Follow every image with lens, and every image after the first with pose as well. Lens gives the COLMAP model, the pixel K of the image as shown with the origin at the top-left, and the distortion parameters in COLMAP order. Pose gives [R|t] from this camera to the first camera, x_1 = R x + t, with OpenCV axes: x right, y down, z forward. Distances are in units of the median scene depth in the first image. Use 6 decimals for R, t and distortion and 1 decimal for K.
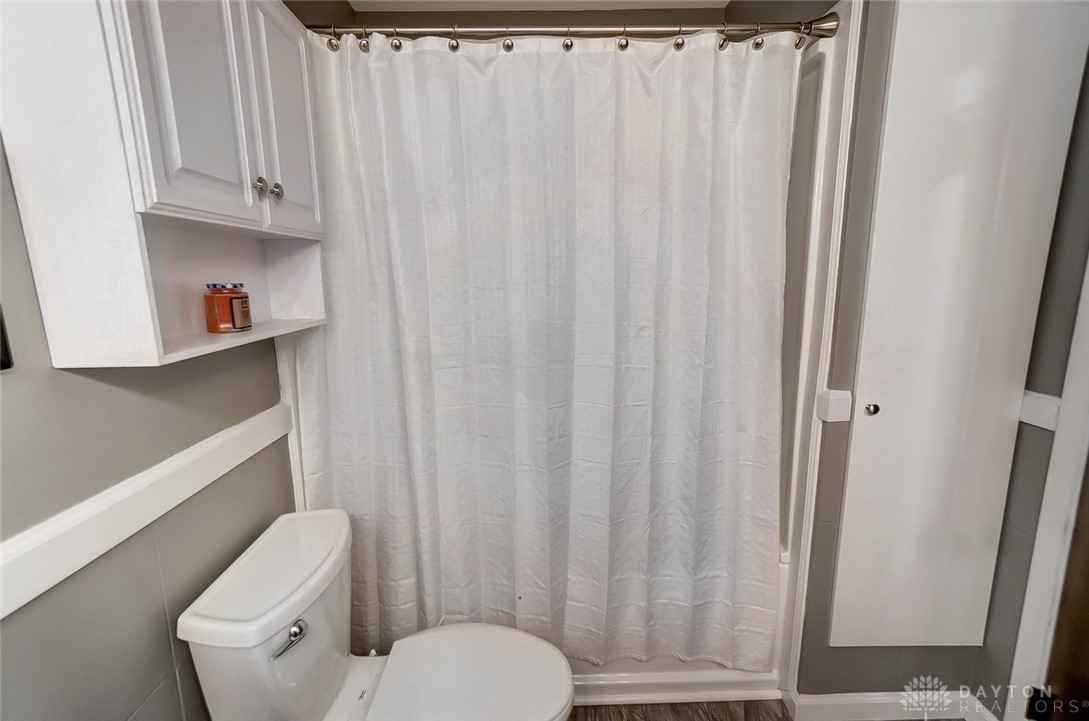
lens RADIAL K [[477.6, 0, 540.8], [0, 477.6, 360.4], [0, 0, 1]] dist [0.001241, 0.000548]
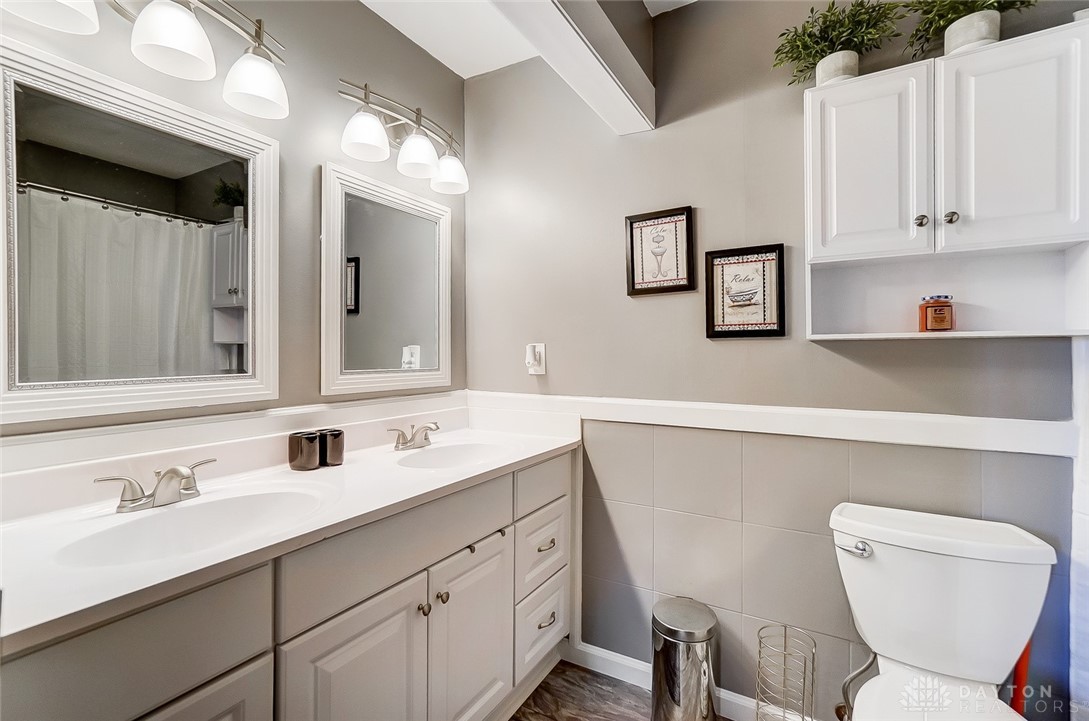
lens RADIAL K [[477.6, 0, 540.8], [0, 477.6, 360.4], [0, 0, 1]] dist [0.001241, 0.000548]
pose [[-0.540380, 0.029505, -0.840904, 1.074181], [-0.145987, 0.980940, 0.128233, 0.003187], [0.828660, 0.192056, -0.525773, 0.836397]]
